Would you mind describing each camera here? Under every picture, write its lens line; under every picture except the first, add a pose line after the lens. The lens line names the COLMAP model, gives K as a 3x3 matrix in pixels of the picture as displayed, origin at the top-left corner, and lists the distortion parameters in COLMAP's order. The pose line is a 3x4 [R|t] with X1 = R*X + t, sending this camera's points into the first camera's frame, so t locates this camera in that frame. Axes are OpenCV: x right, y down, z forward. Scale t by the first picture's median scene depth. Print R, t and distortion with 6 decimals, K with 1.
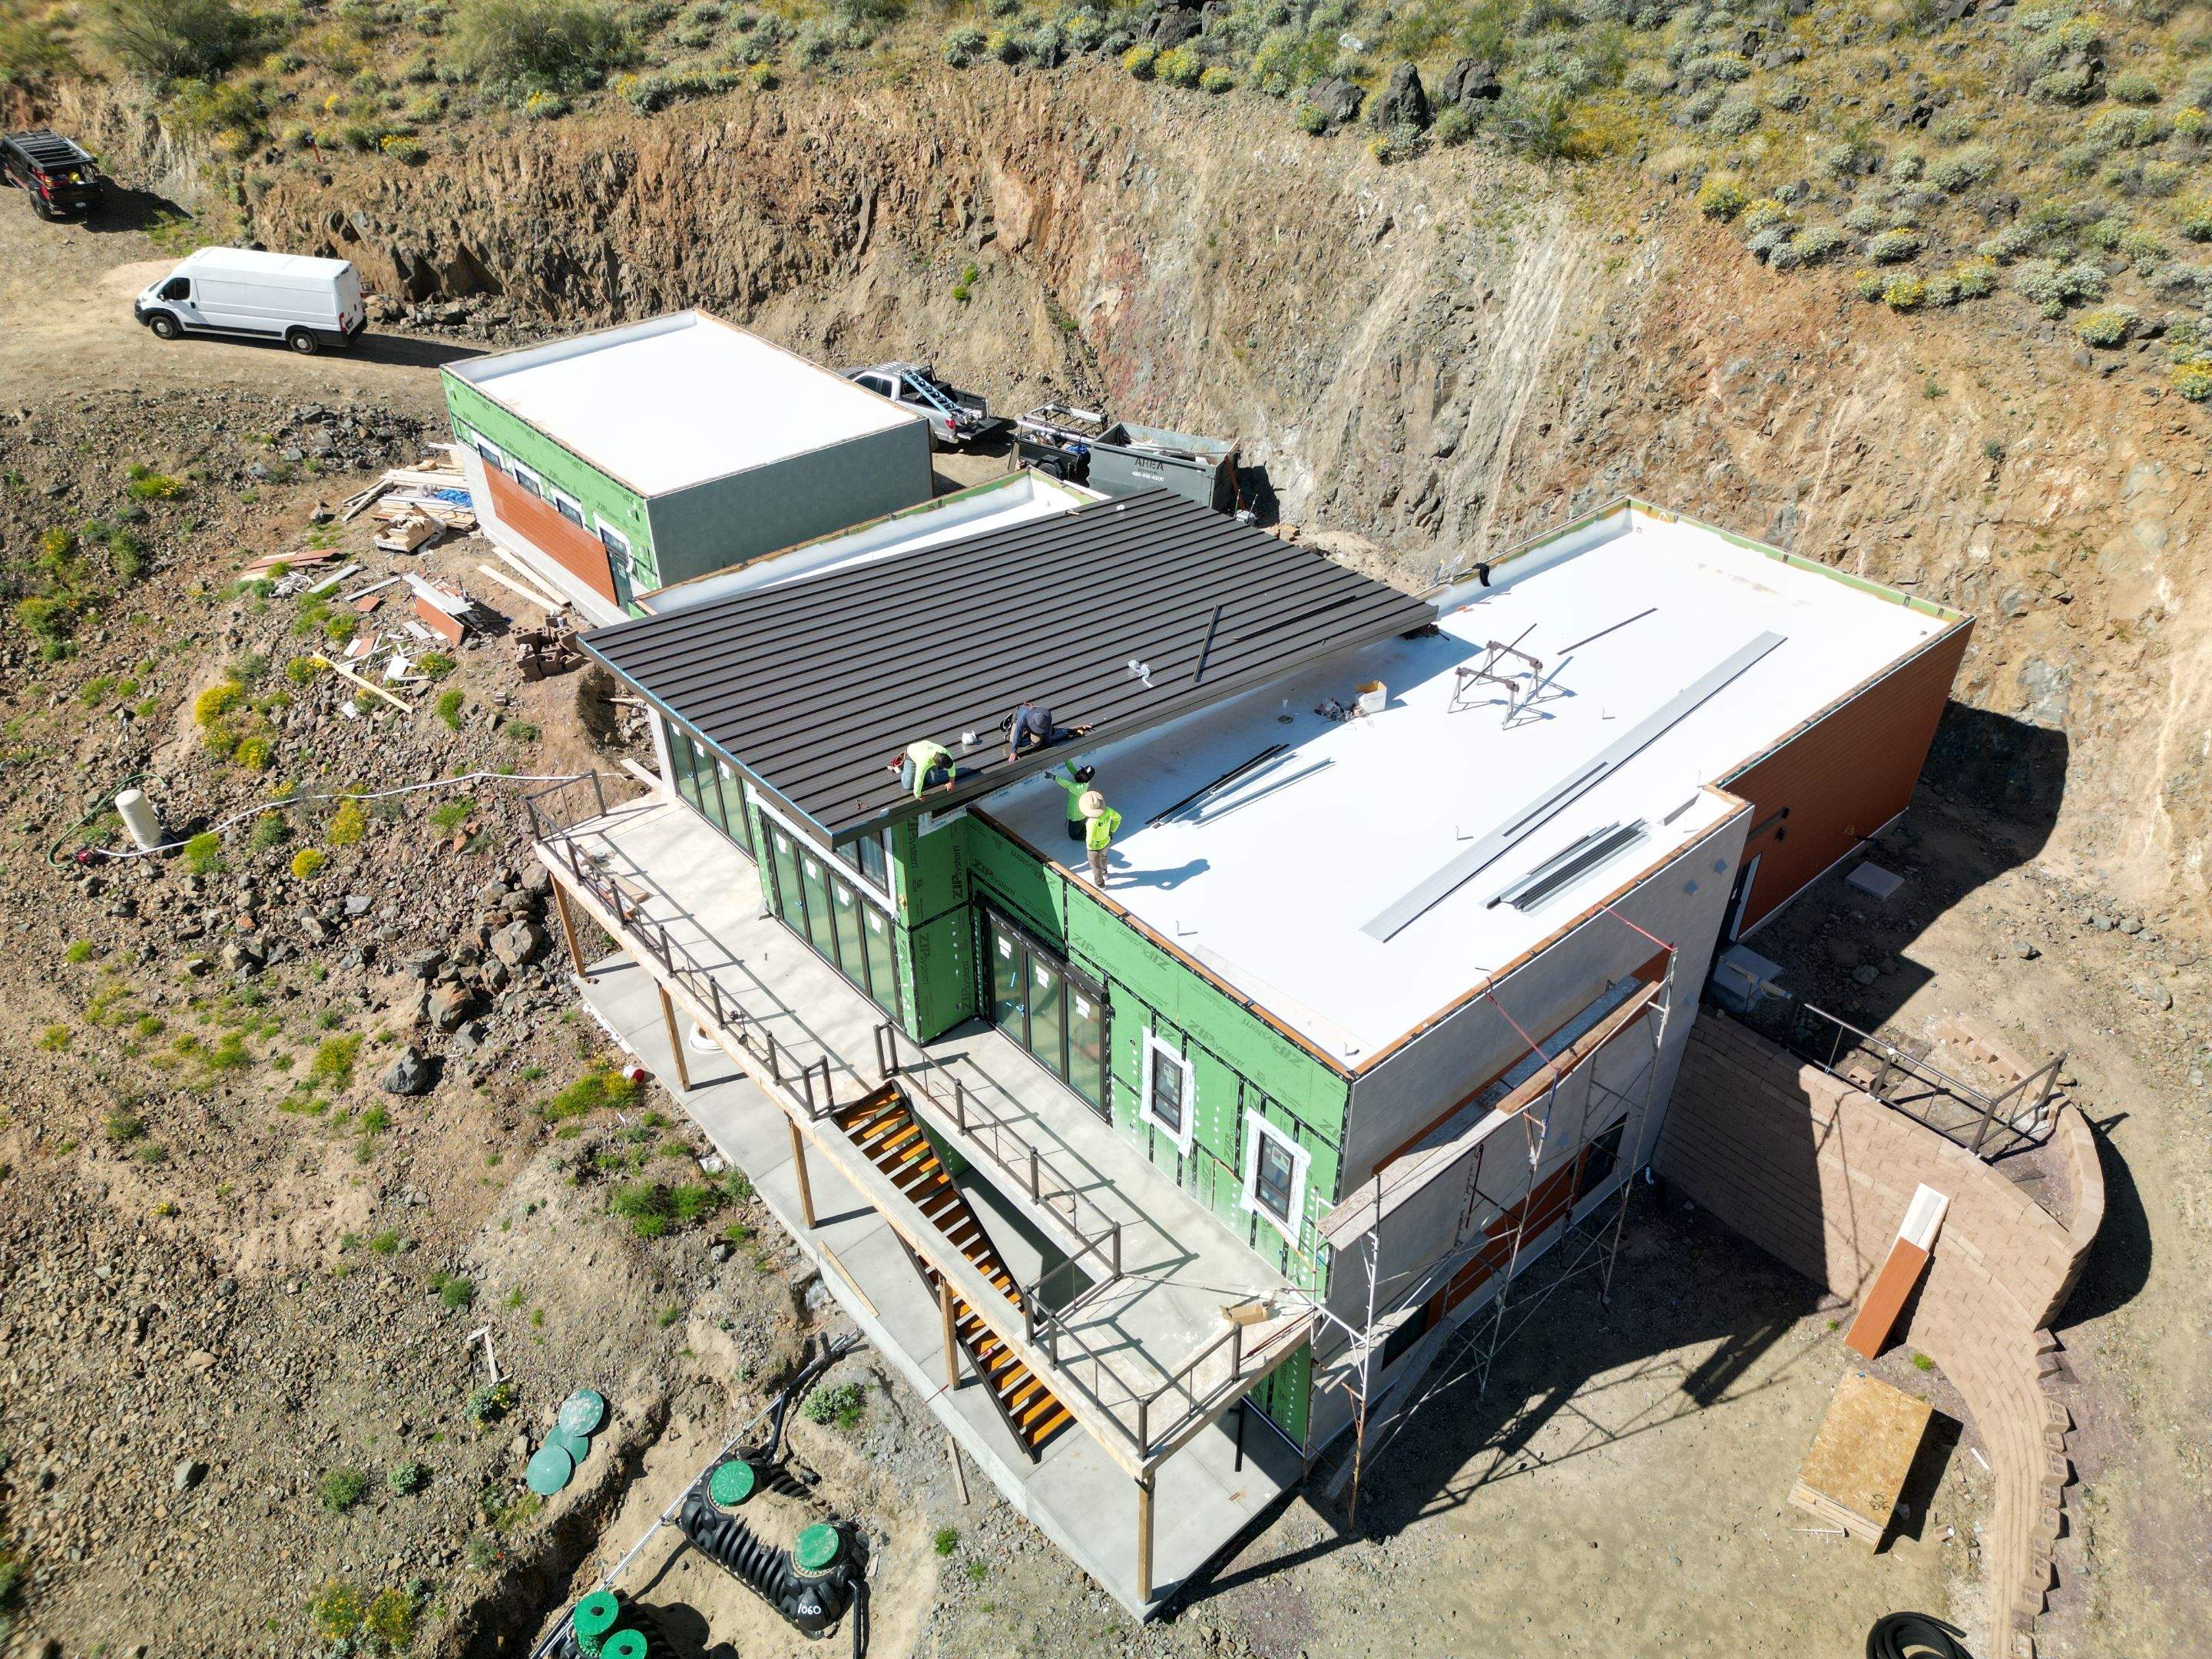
lens RADIAL K [[1533.1, 0, 1116.5], [0, 1533.1, 823.9], [0, 0, 1]] dist [0.018586, -0.017689]
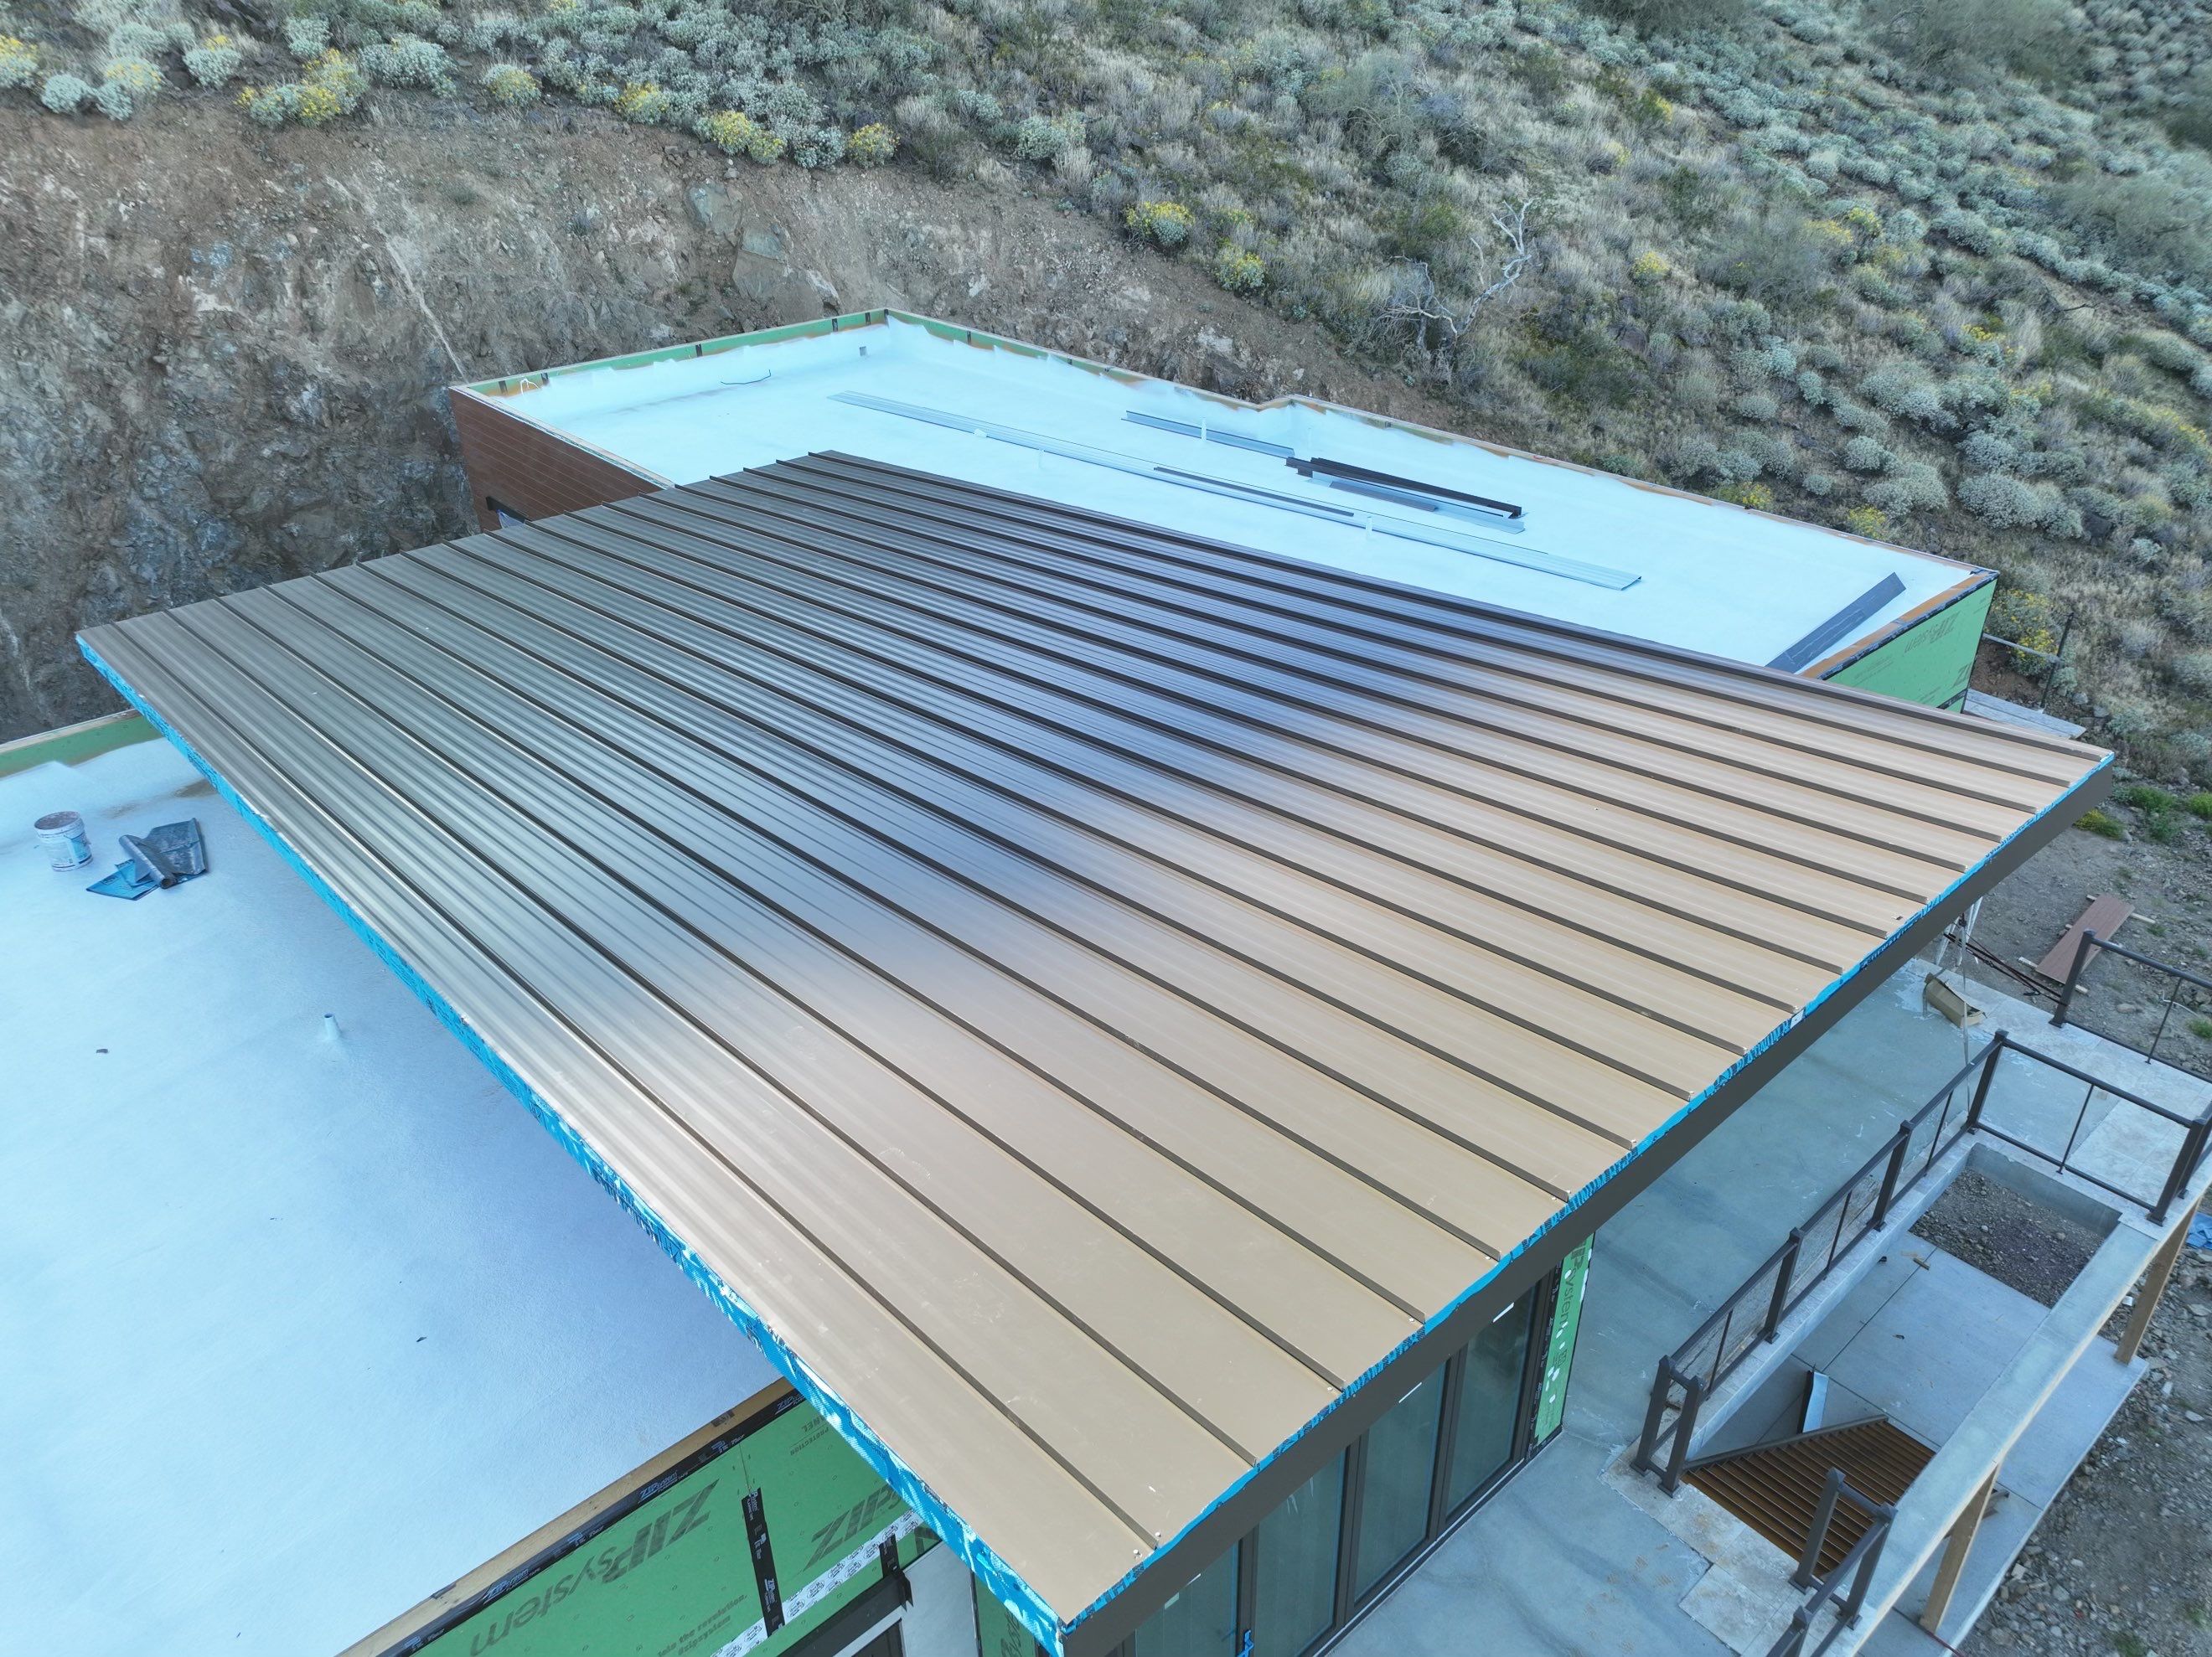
lens RADIAL K [[1550.9, 0, 1096.7], [0, 1550.9, 807.5], [0, 0, 1]] dist [0.007667, 0.004917]
pose [[0.004227, -0.491339, 0.870958, -0.287000], [0.594268, 0.701720, 0.392981, -0.163893], [-0.804256, 0.515922, 0.294953, 0.599631]]
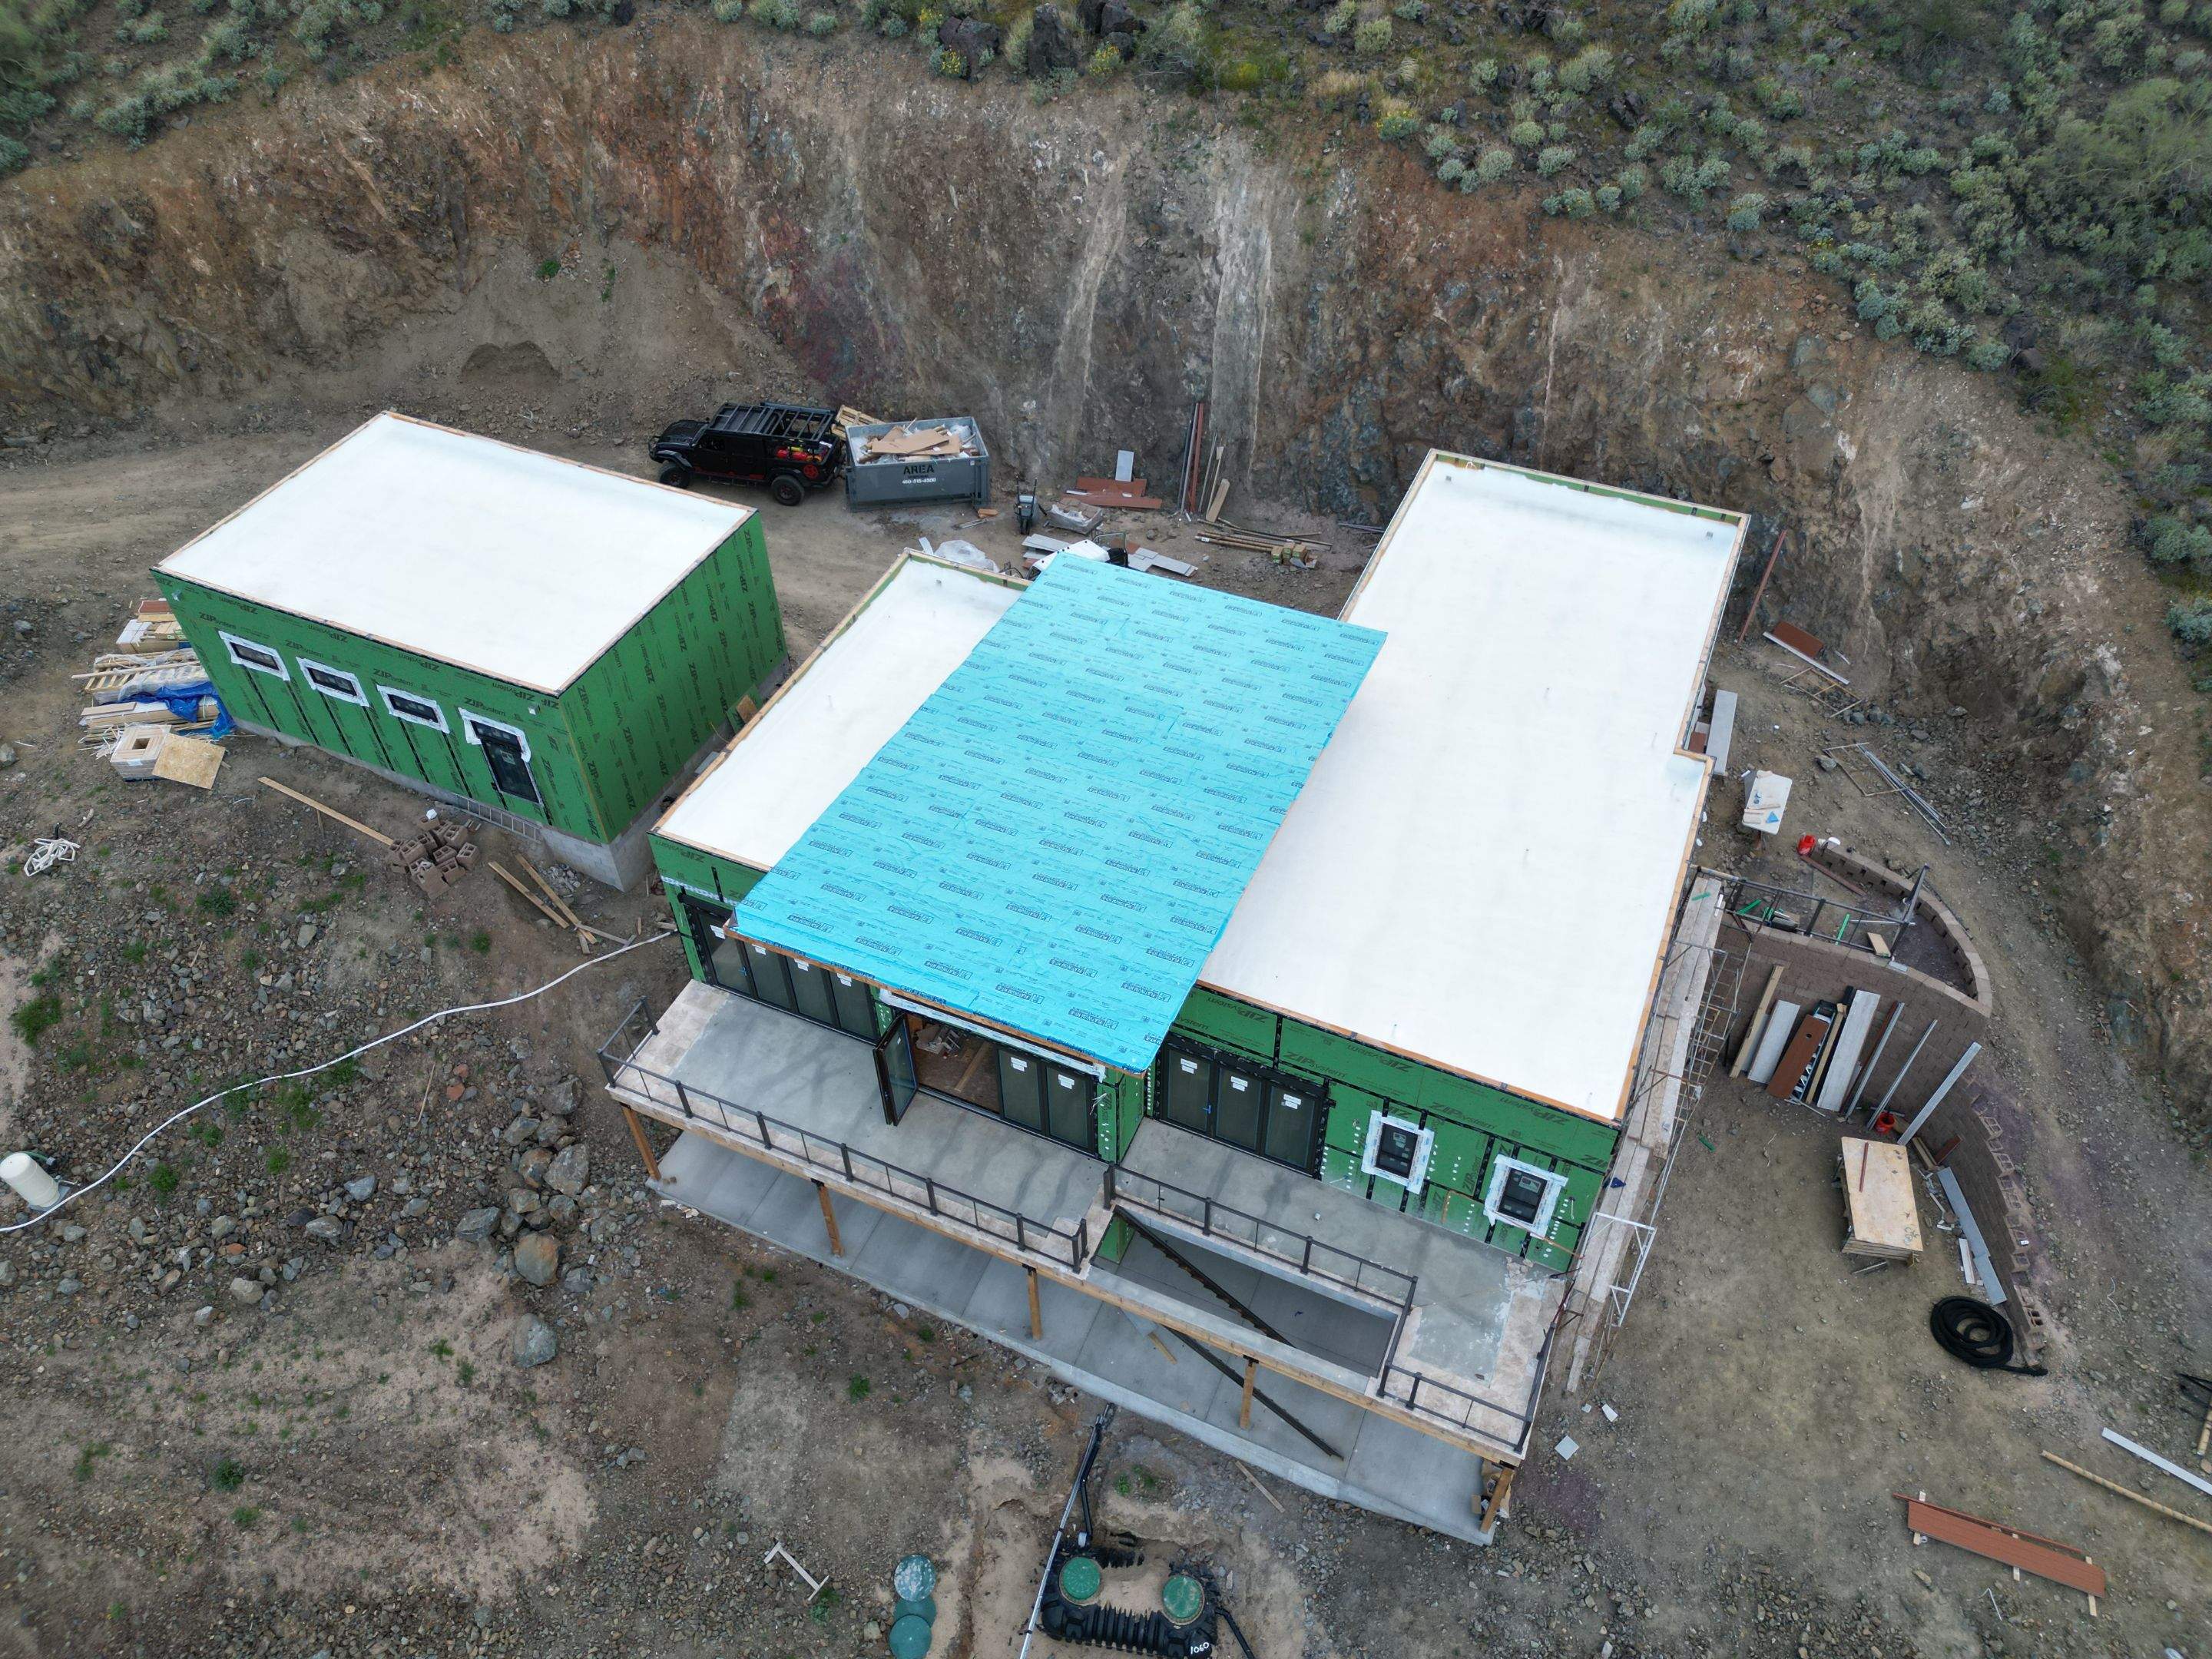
lens RADIAL K [[1533.1, 0, 1106.4], [0, 1533.1, 824.7], [0, 0, 1]] dist [0.018586, -0.017689]
pose [[0.909420, -0.302557, 0.285332, -0.255681], [0.250883, 0.946317, 0.203820, -0.214278], [-0.331681, -0.113773, 0.936506, -0.005872]]
